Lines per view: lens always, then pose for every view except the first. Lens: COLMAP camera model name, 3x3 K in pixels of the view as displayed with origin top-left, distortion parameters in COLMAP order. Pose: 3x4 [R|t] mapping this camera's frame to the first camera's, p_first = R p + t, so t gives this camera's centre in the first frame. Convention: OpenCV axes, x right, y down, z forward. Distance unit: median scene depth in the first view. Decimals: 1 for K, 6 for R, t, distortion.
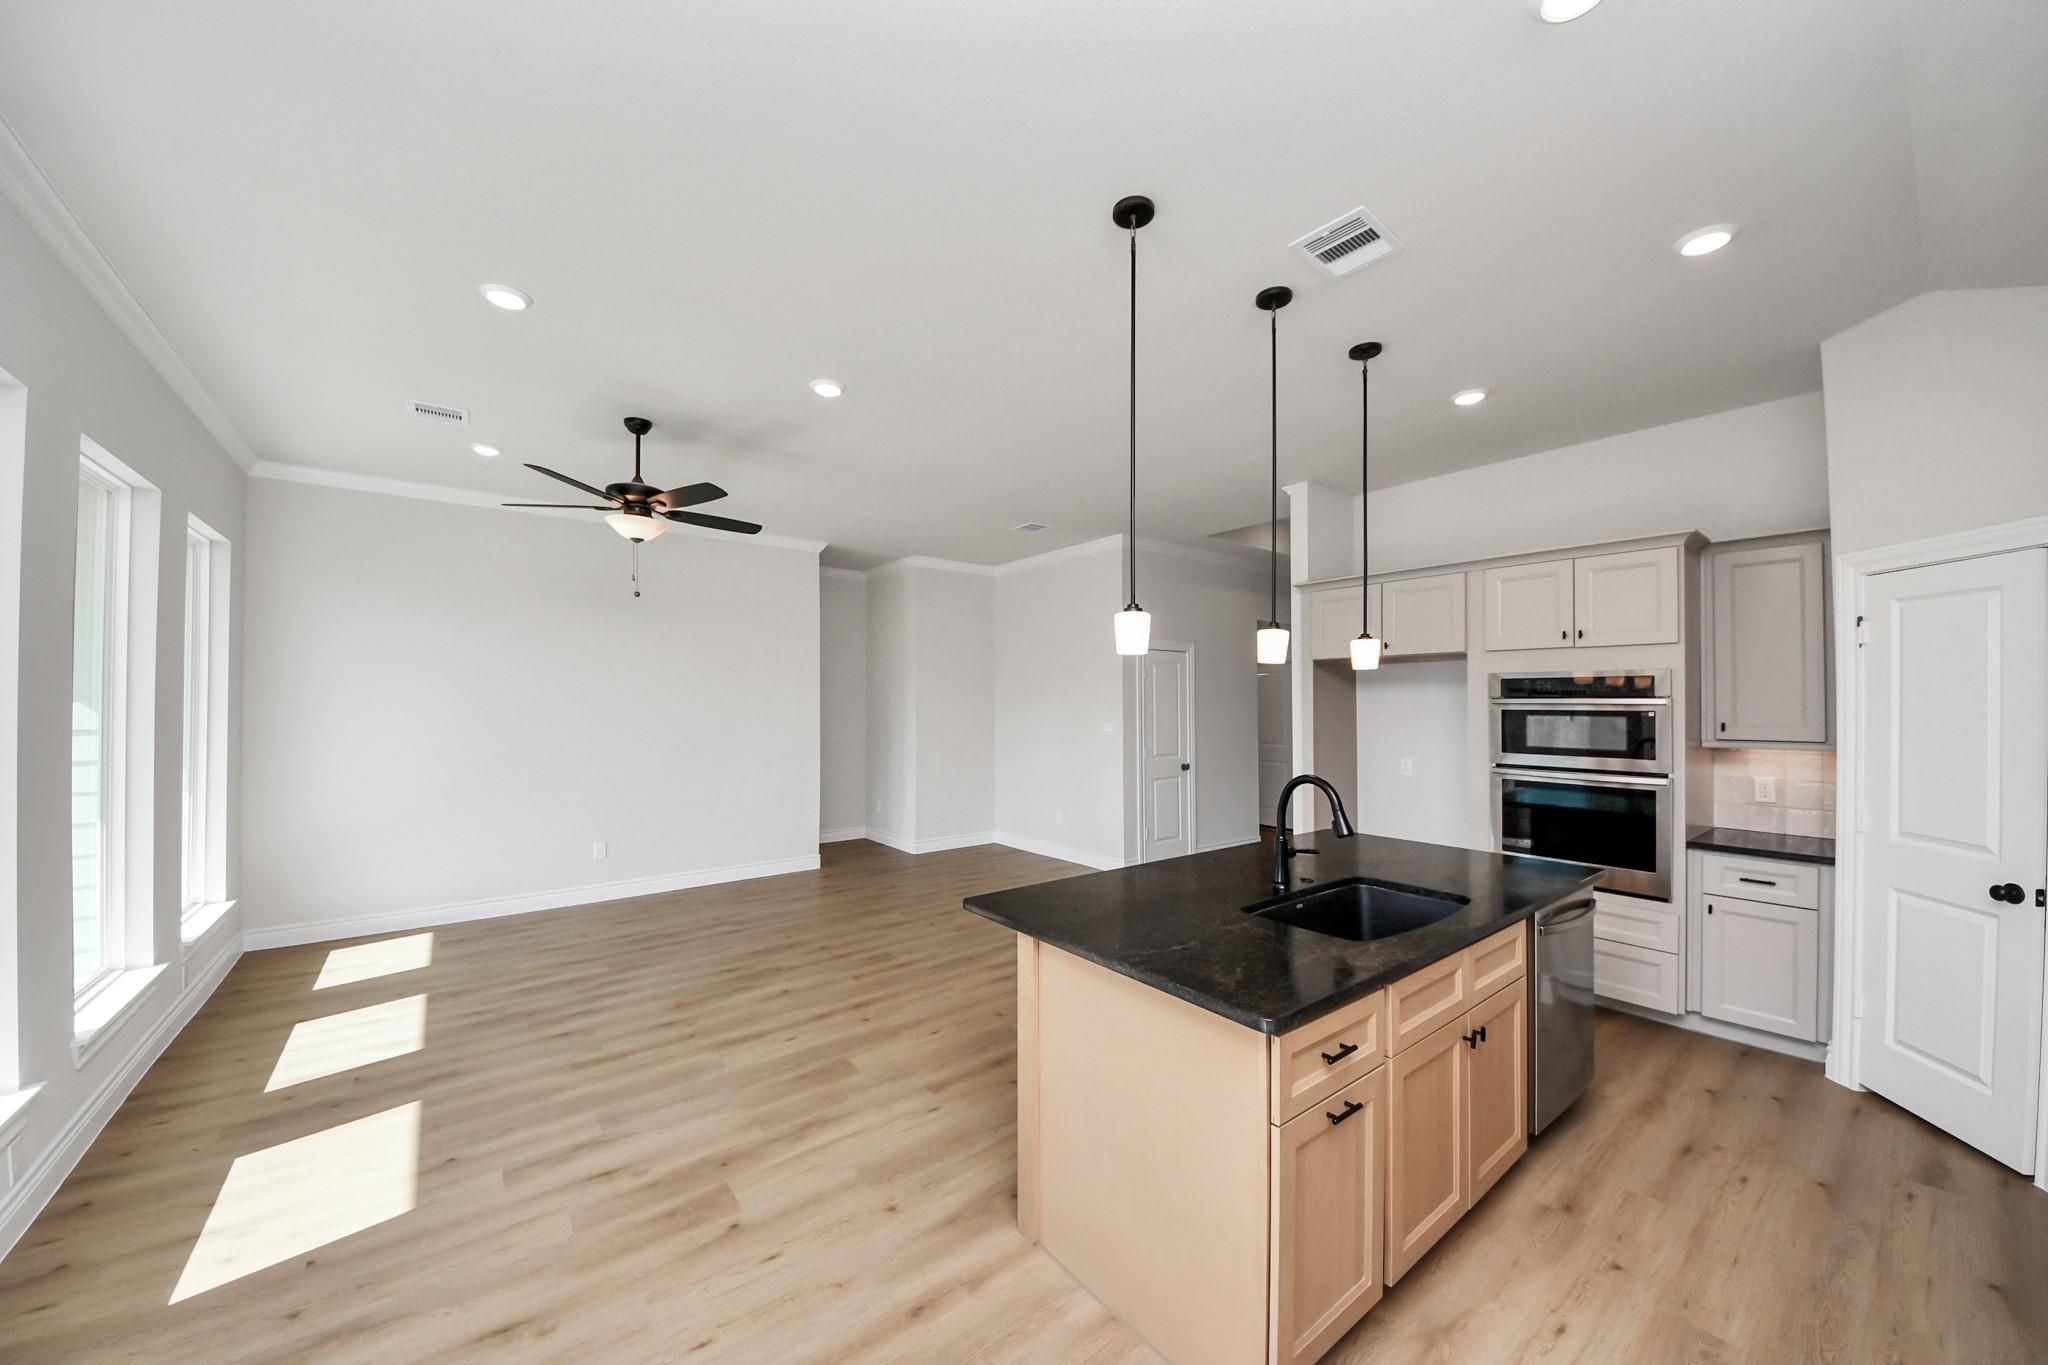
lens RADIAL K [[738.6, 0, 1013.5], [0, 738.6, 683.8], [0, 0, 1]] dist [0.025077, -0.016361]
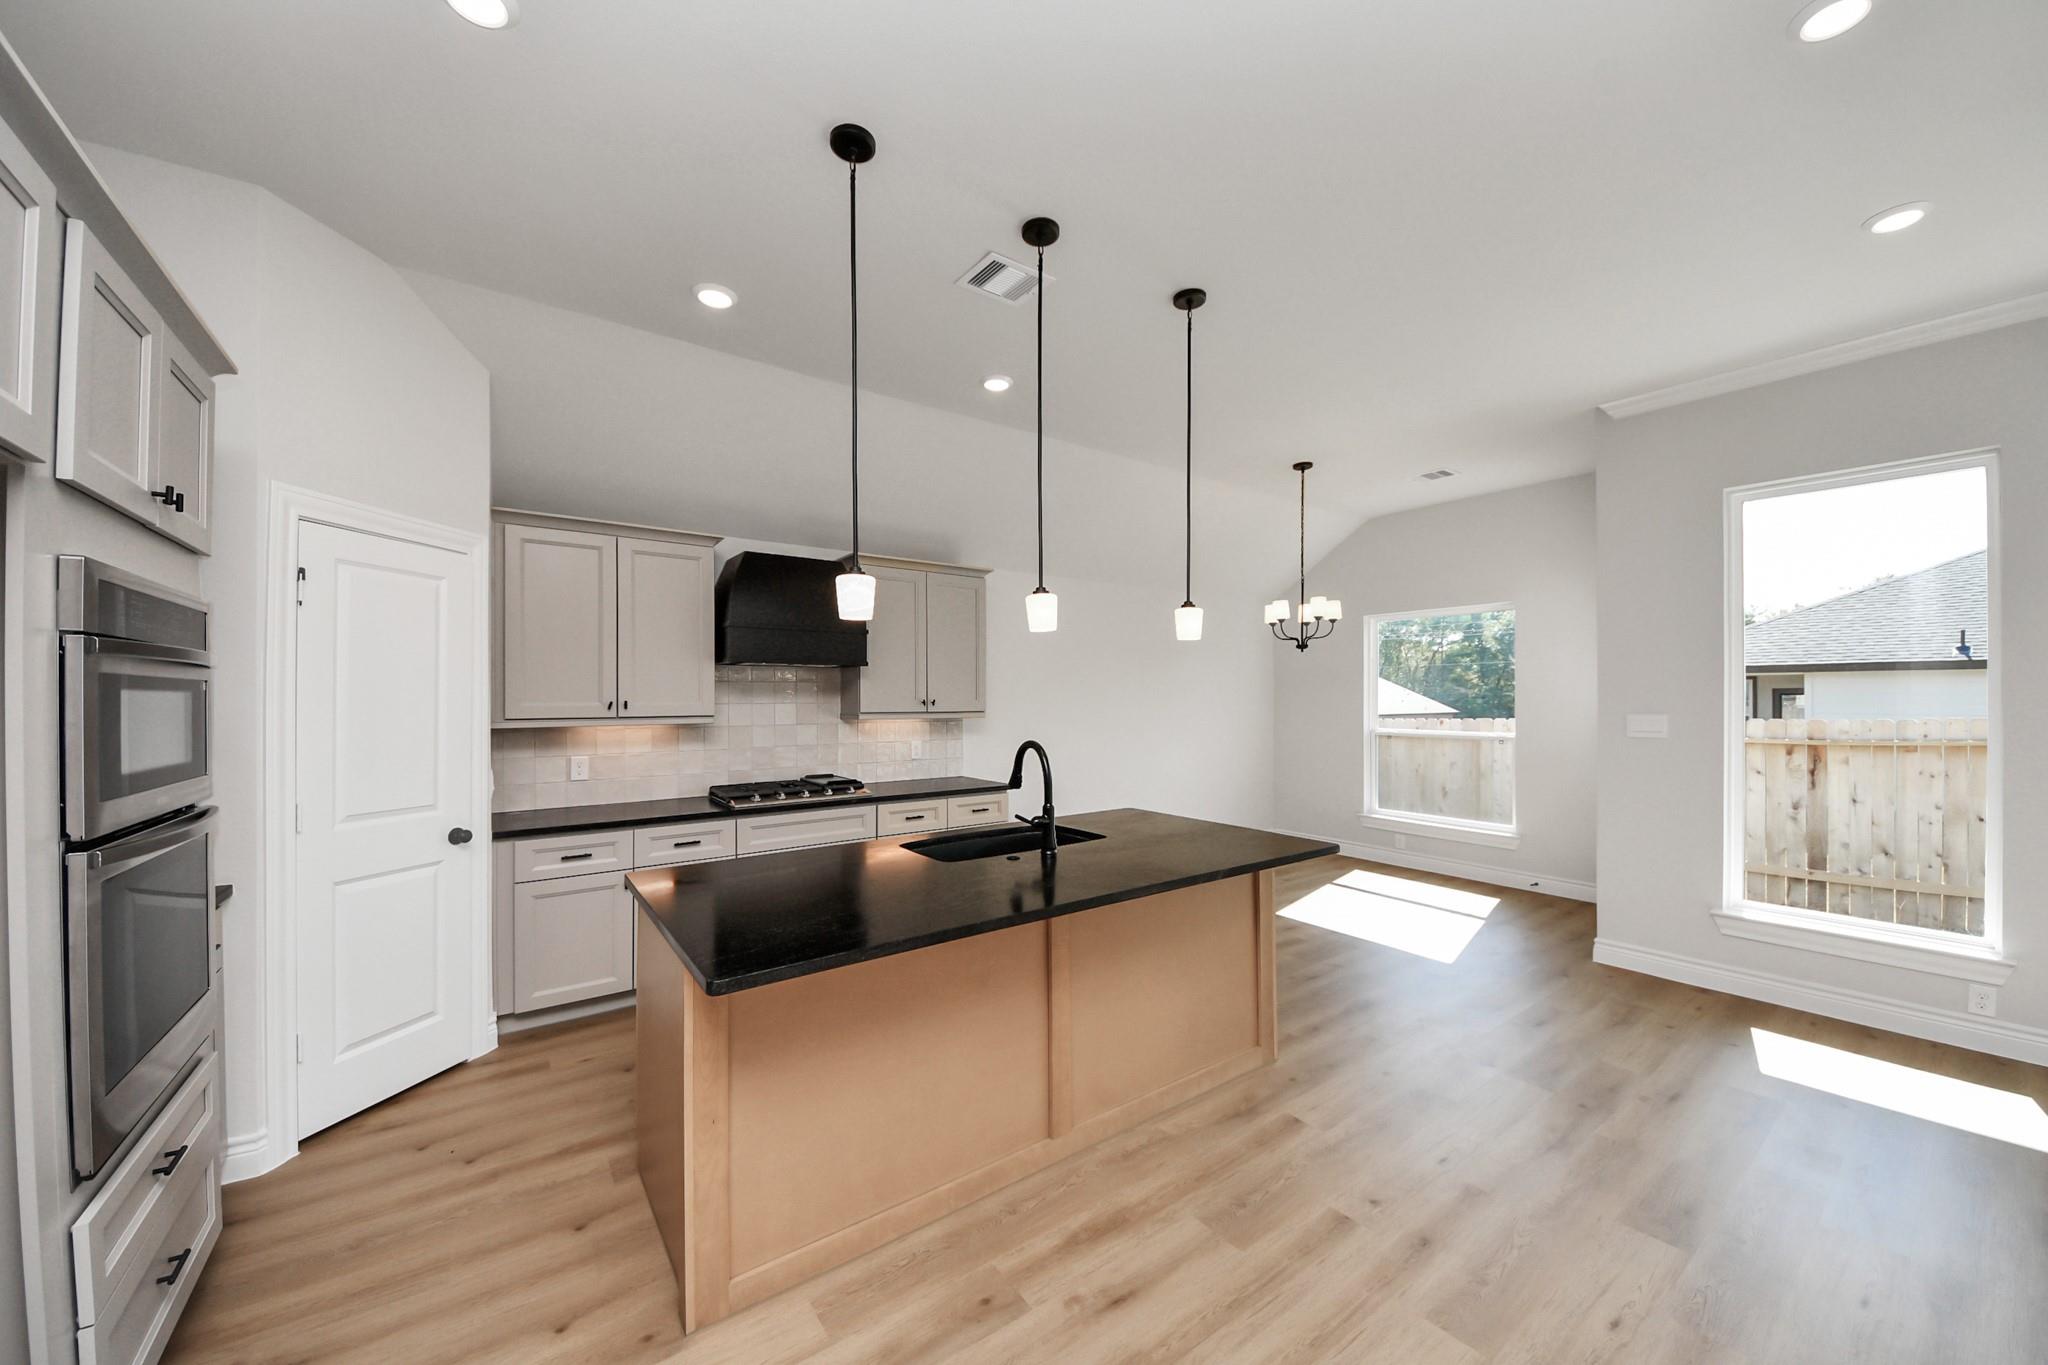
lens RADIAL K [[732.6, 0, 1025.1], [0, 732.6, 695.1], [0, 0, 1]] dist [0.024266, -0.019473]
pose [[-0.999708, 0.003137, 0.023974, 0.270213], [0.002504, 0.999649, -0.026383, 0.060165], [-0.024048, -0.026315, -0.999364, 1.485521]]
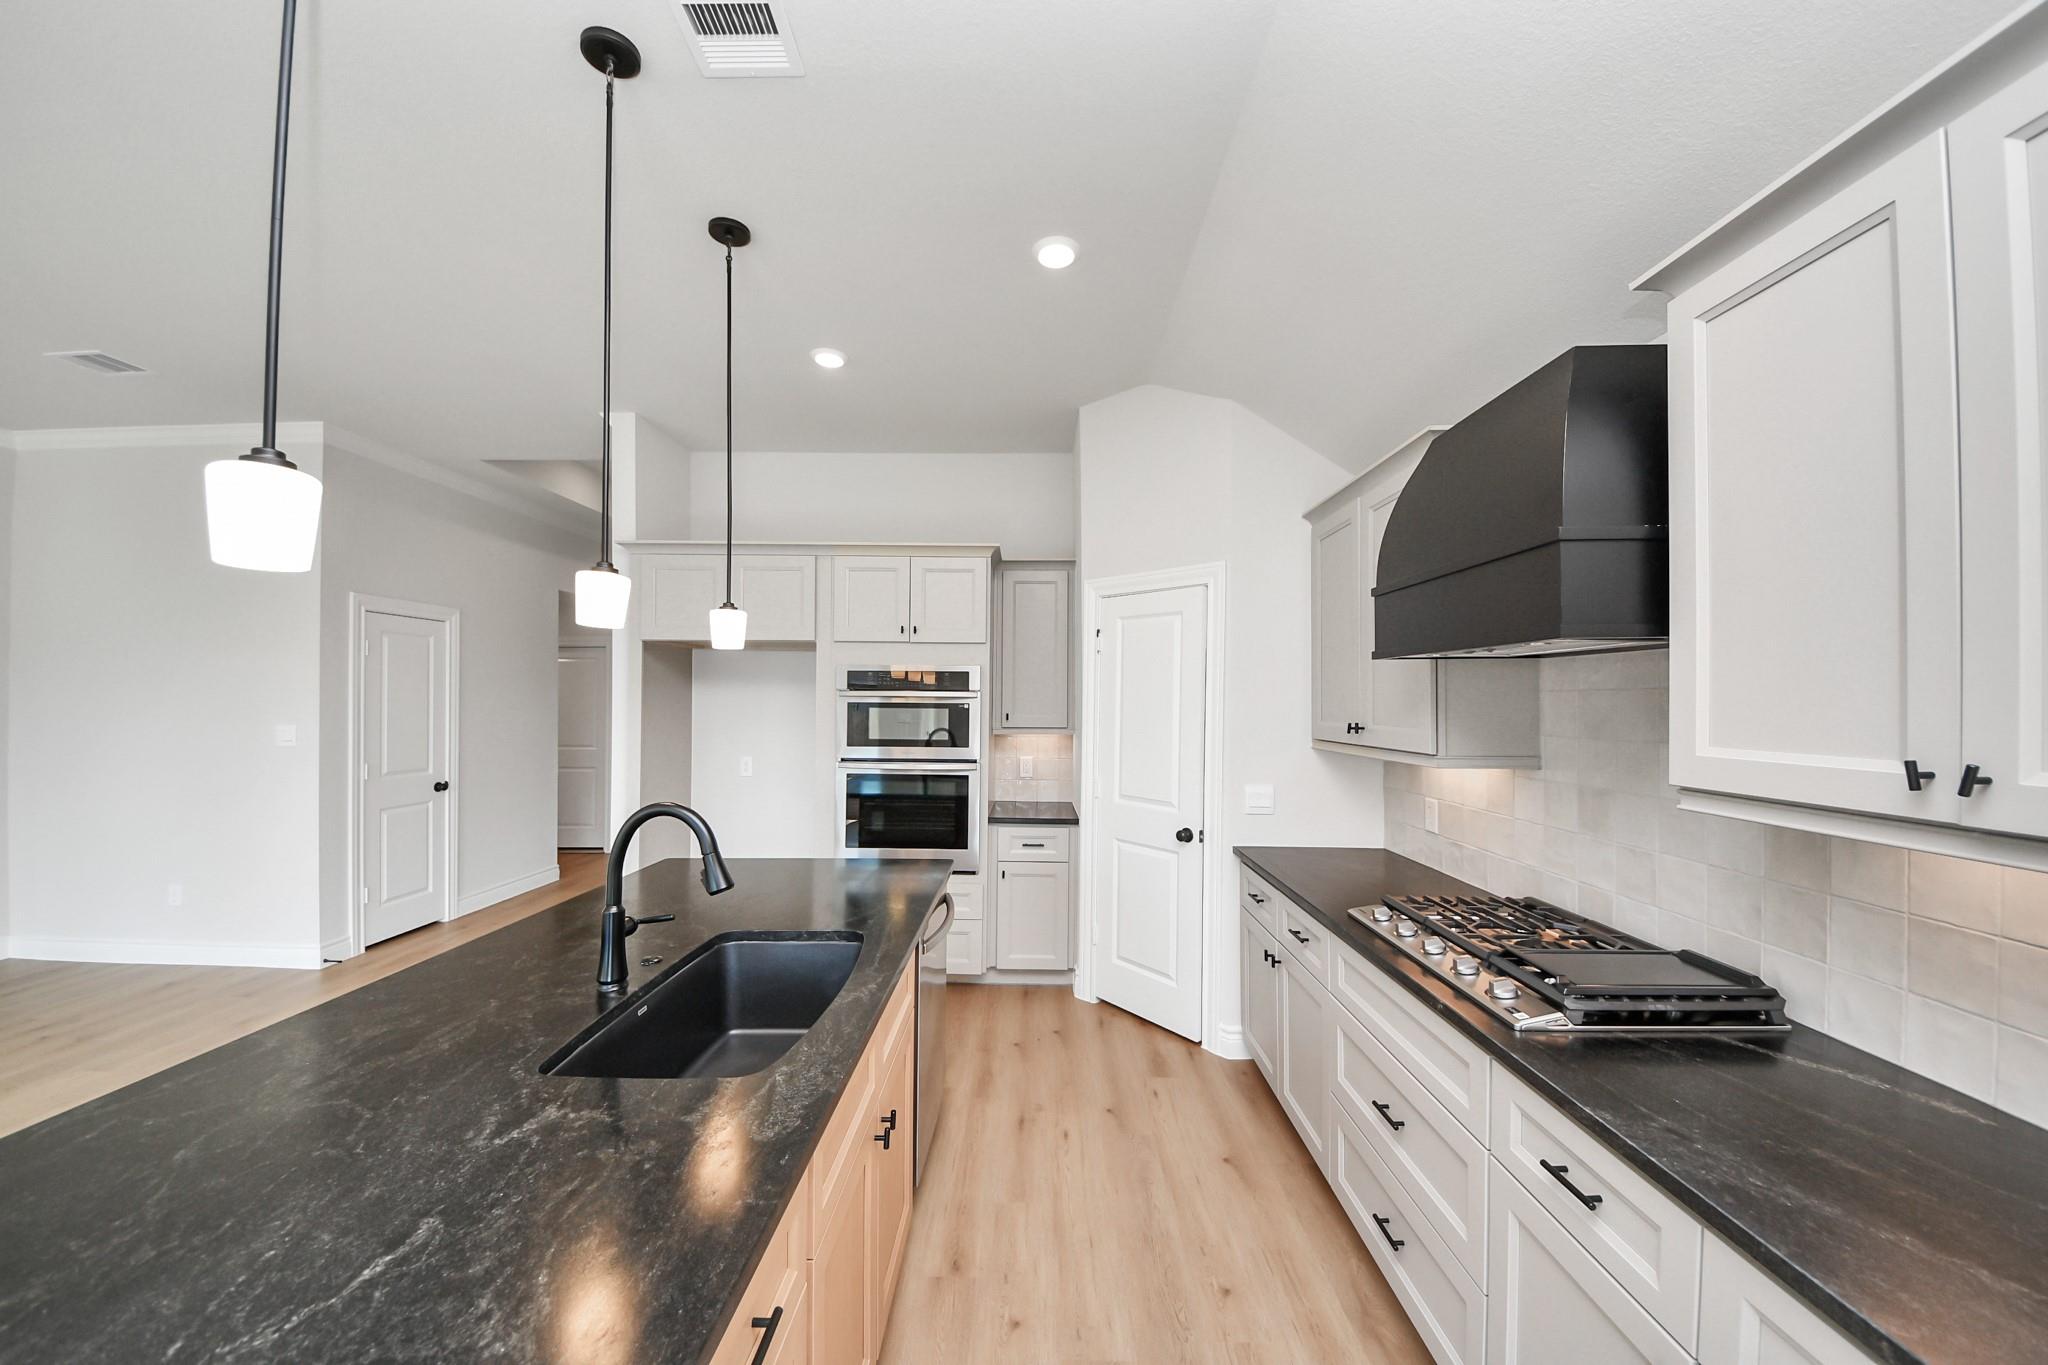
lens RADIAL K [[725.4, 0, 1023.6], [0, 725.4, 691.7], [0, 0, 1]] dist [0.023605, -0.019159]
pose [[0.626879, 0.009251, 0.779062, 0.072851], [-0.021857, 0.999745, 0.005716, 0.011356], [-0.778810, -0.020611, 0.626921, 0.261093]]
